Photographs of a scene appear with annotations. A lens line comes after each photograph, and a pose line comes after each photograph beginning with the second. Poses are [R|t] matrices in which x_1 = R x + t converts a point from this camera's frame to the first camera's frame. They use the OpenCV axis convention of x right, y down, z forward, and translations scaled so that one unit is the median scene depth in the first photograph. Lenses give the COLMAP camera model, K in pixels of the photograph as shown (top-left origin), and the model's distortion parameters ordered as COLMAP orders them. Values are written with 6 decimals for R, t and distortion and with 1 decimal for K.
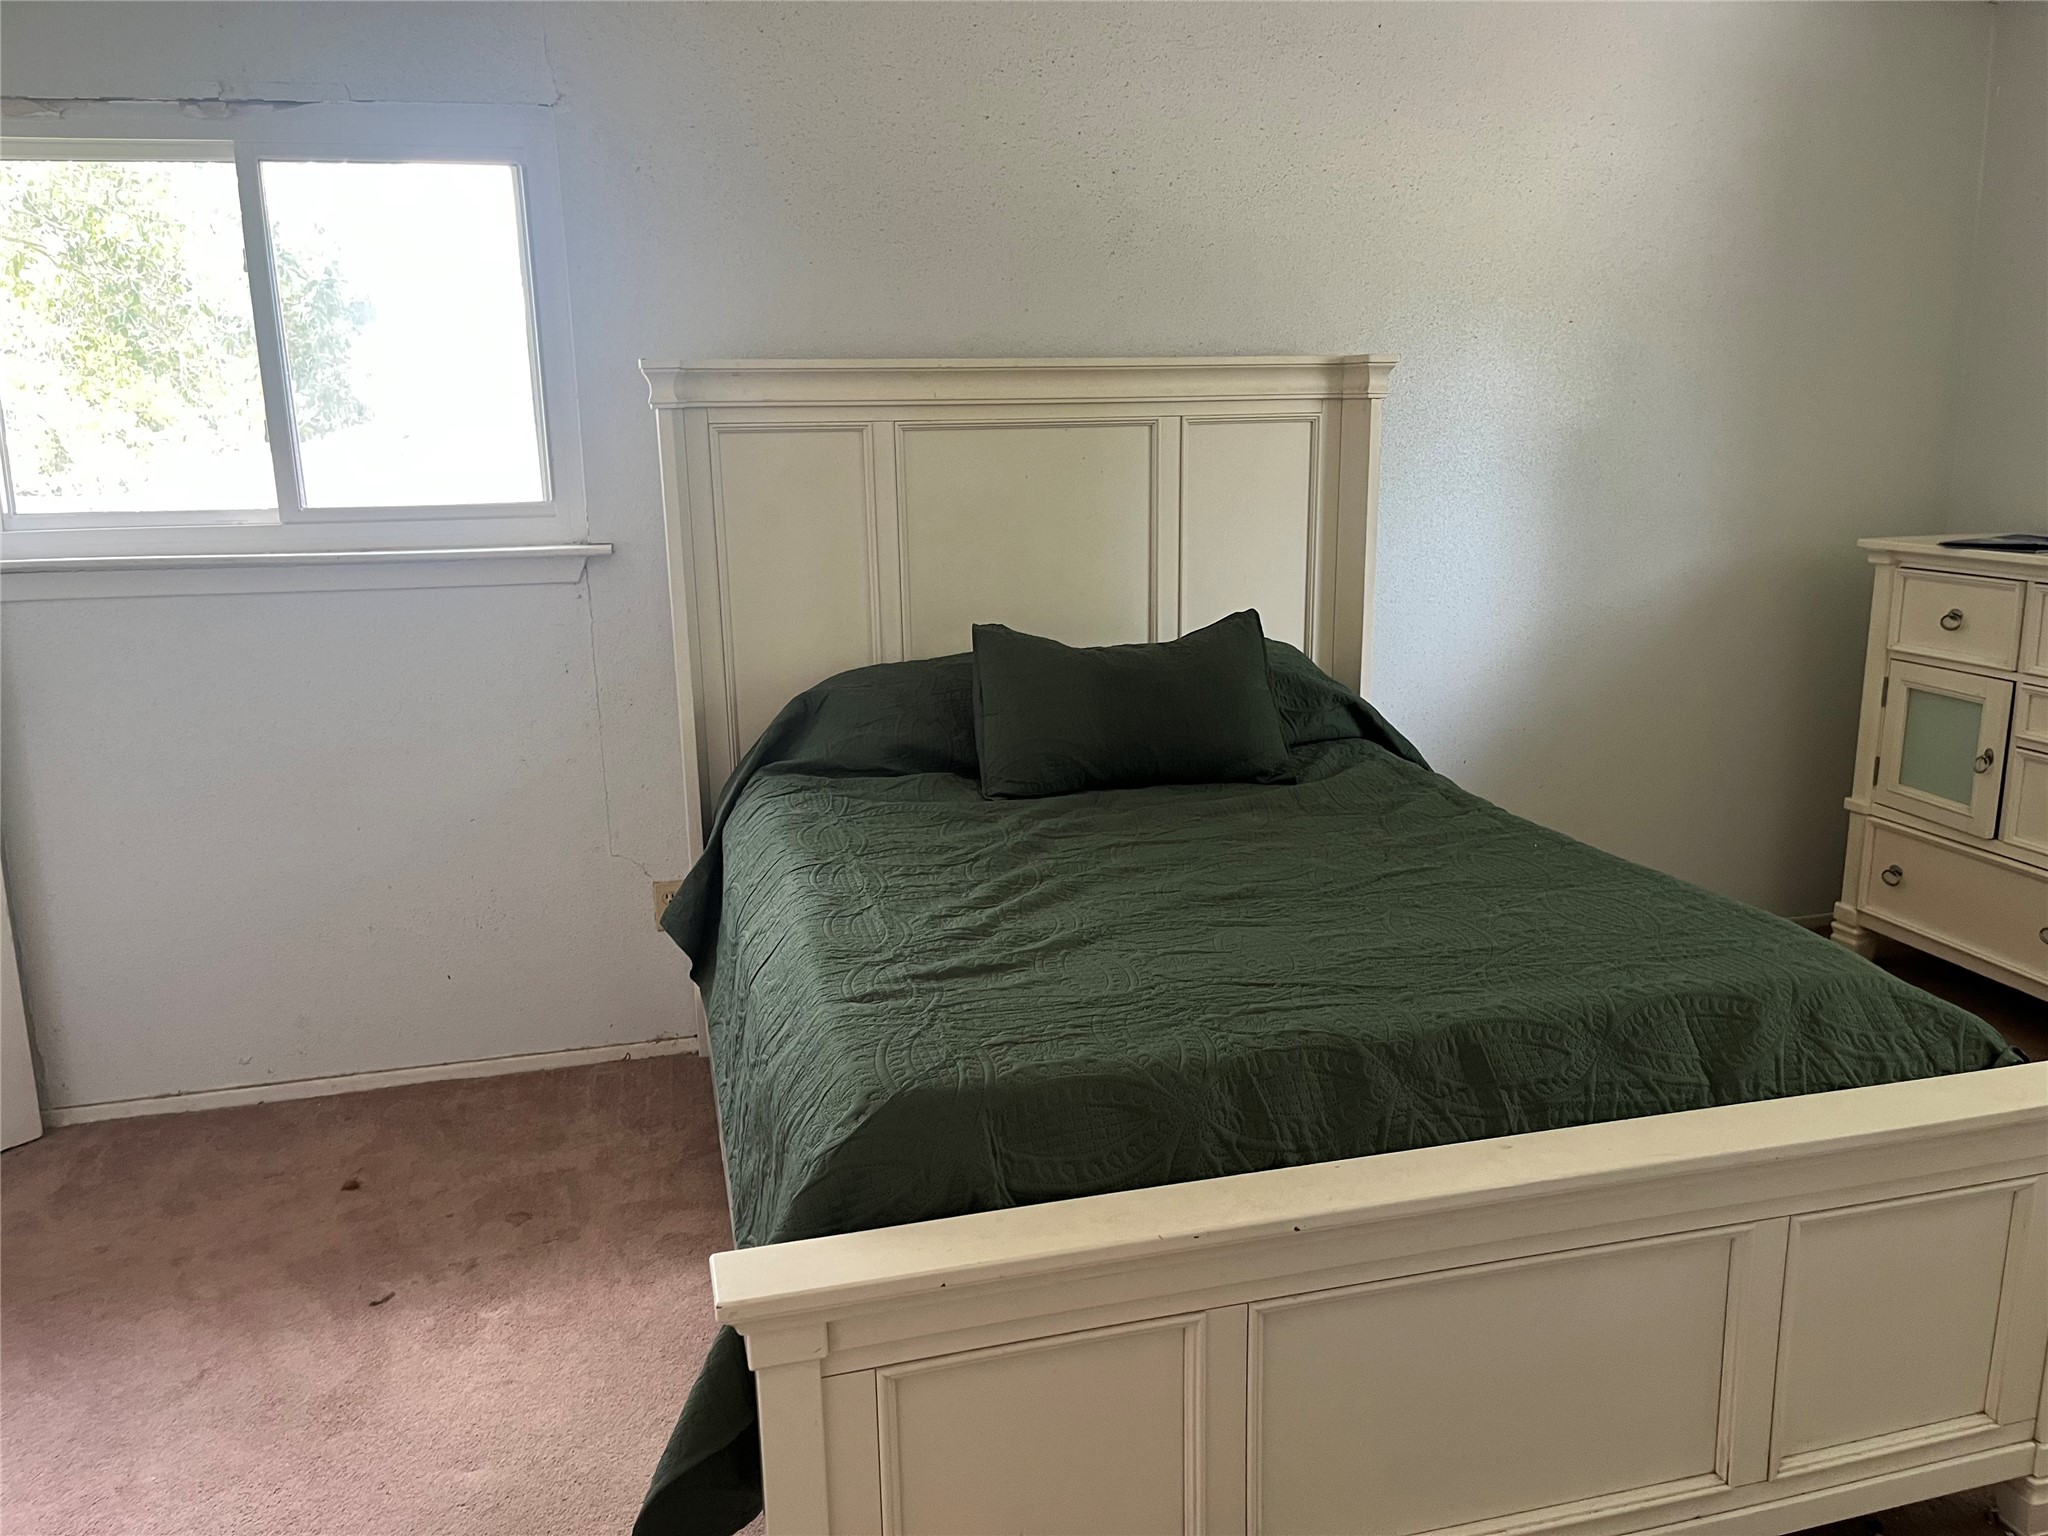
lens RADIAL K [[1566.9, 0, 1045.0], [0, 1566.9, 769.2], [0, 0, 1]] dist [0.091956, -0.122223]
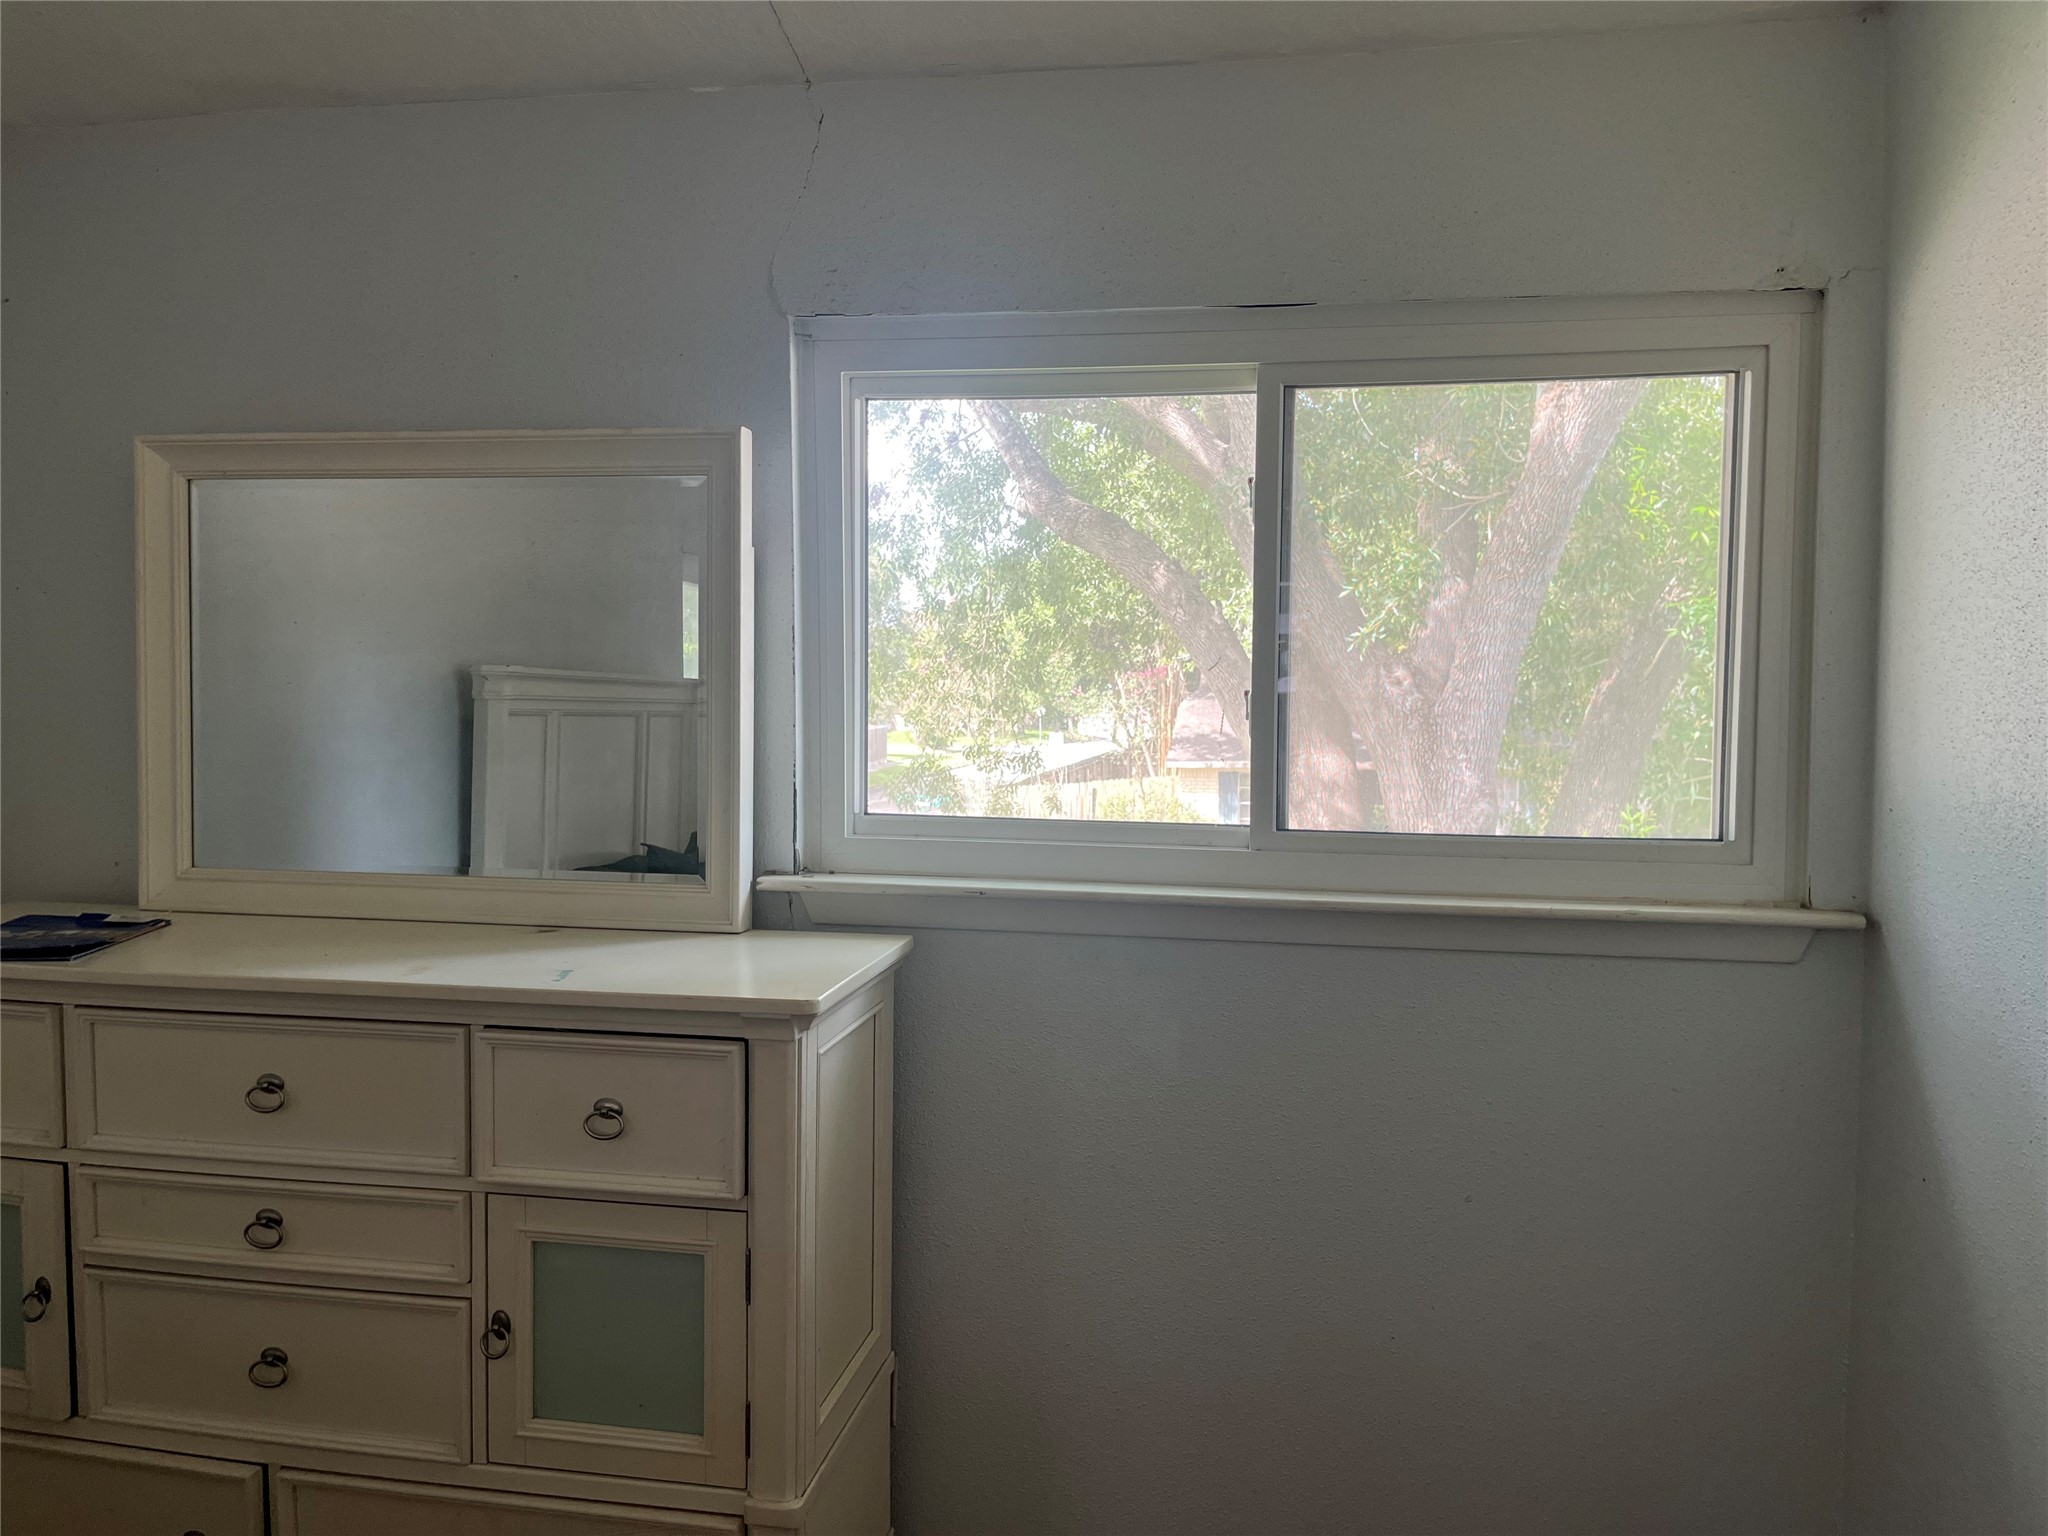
lens RADIAL K [[1552.8, 0, 1031.6], [0, 1552.8, 757.6], [0, 0, 1]] dist [0.084696, -0.111404]
pose [[0.416064, -0.033611, 0.908714, 0.225718], [0.174540, 0.983687, -0.043532, -0.127540], [-0.892427, 0.176719, 0.415144, 0.407460]]
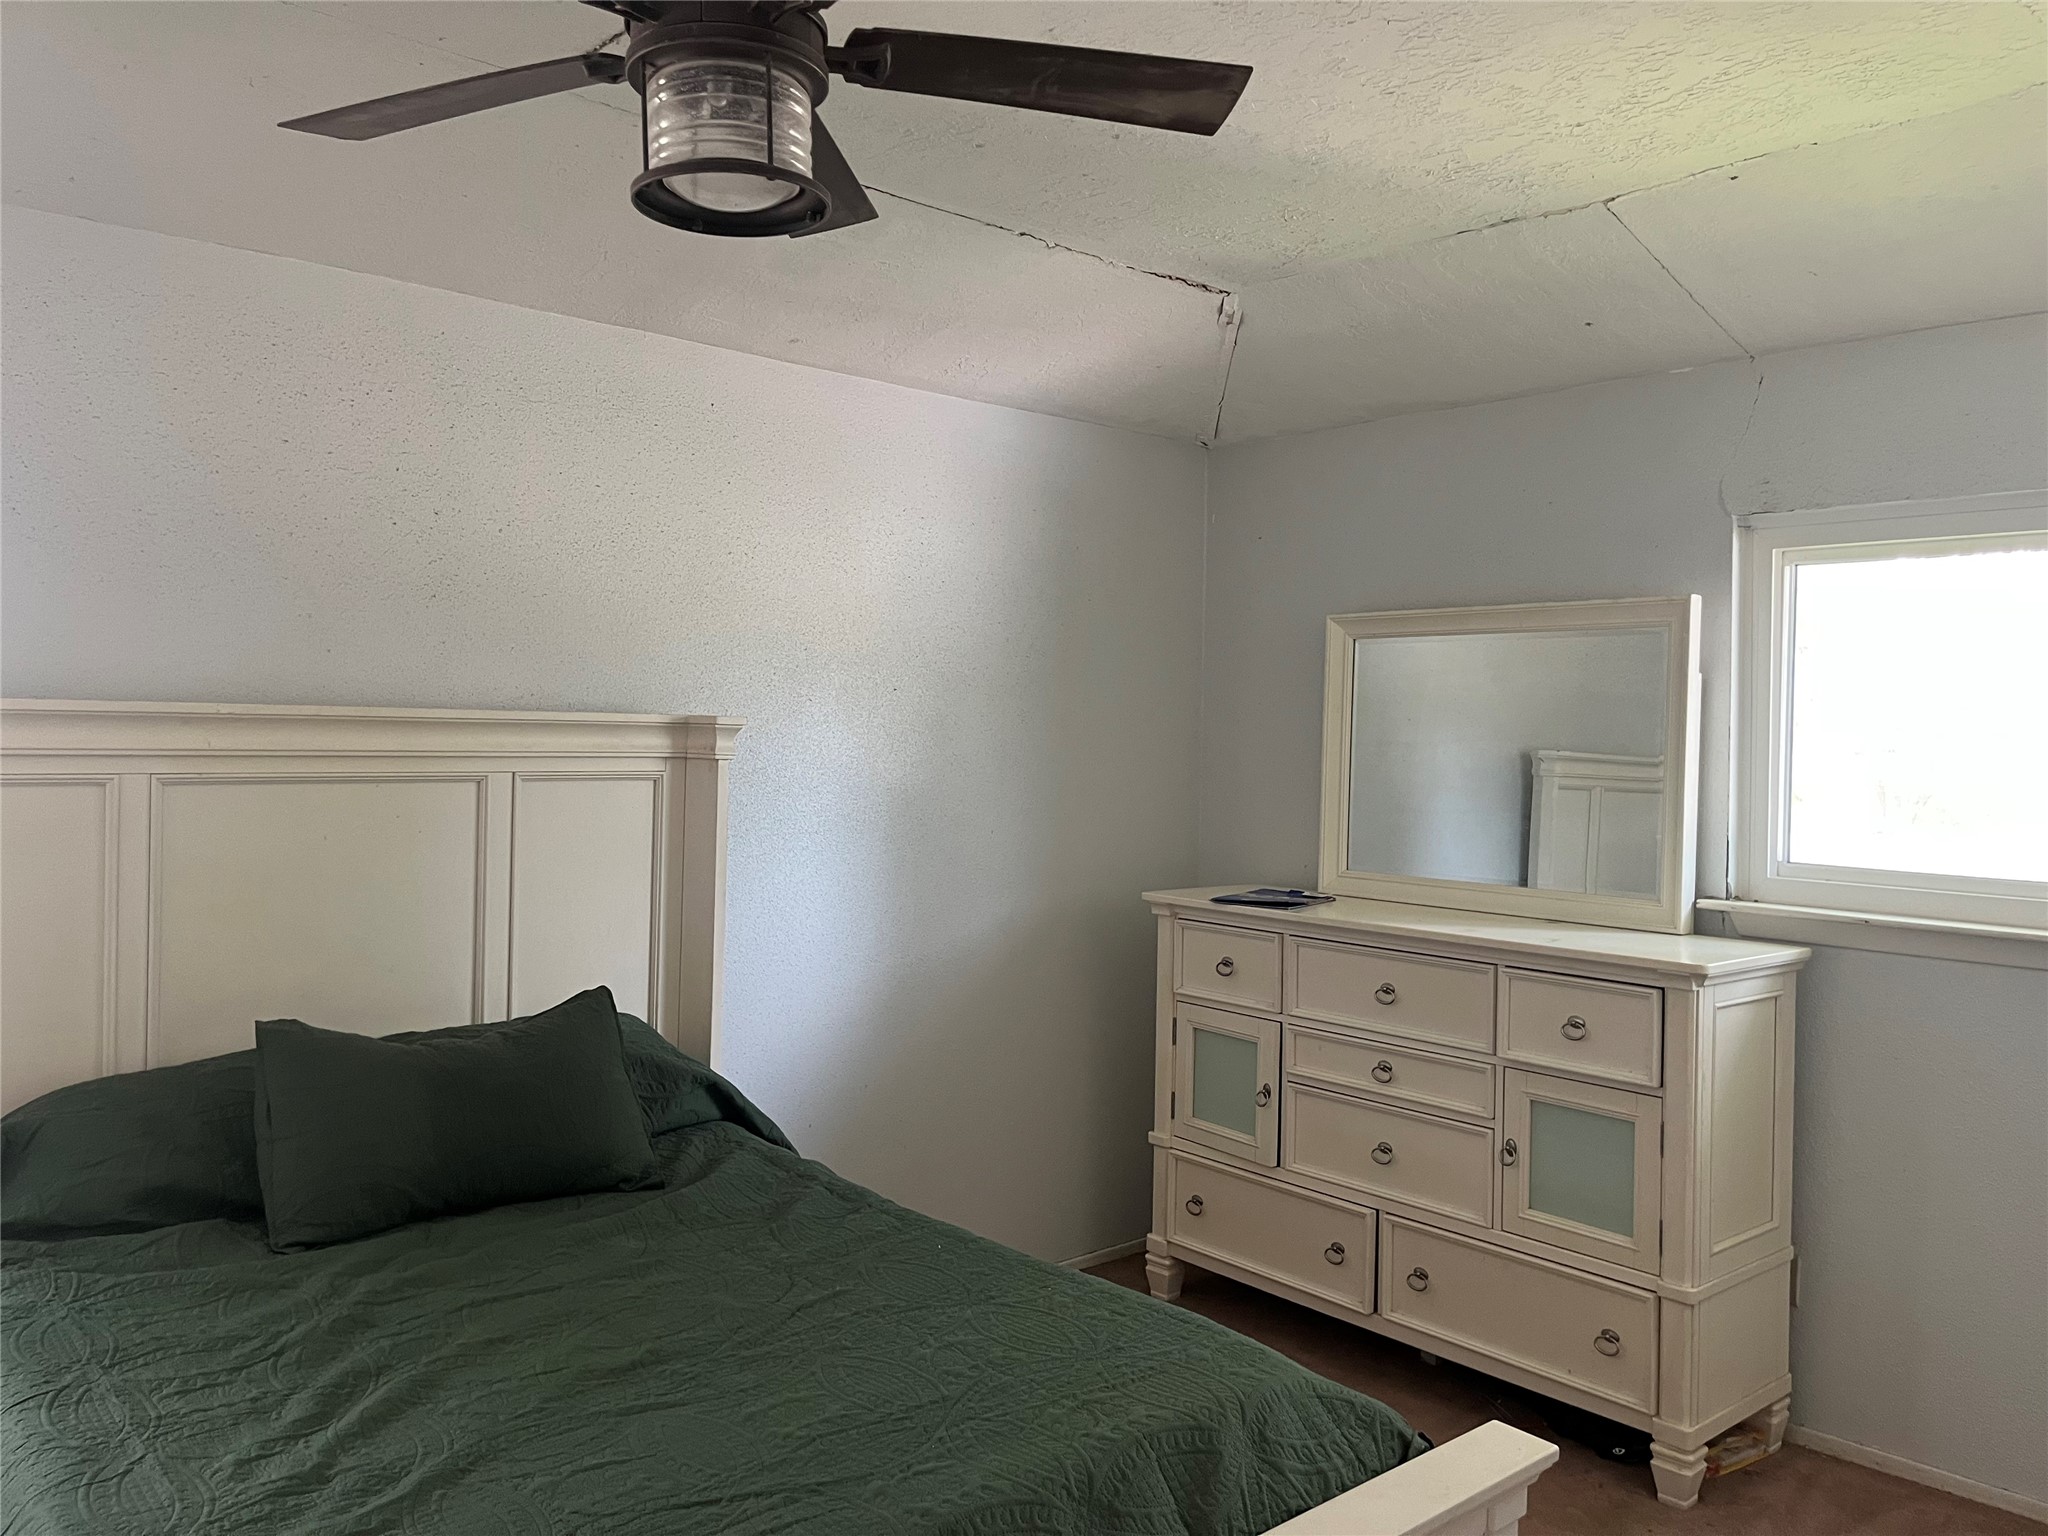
lens RADIAL K [[1552.8, 0, 1031.6], [0, 1552.8, 757.6], [0, 0, 1]] dist [0.084696, -0.111404]
pose [[0.891499, 0.025183, 0.452323, -0.061450], [0.062411, 0.982106, -0.177687, -0.058396], [-0.448703, 0.186637, 0.873975, 0.080523]]
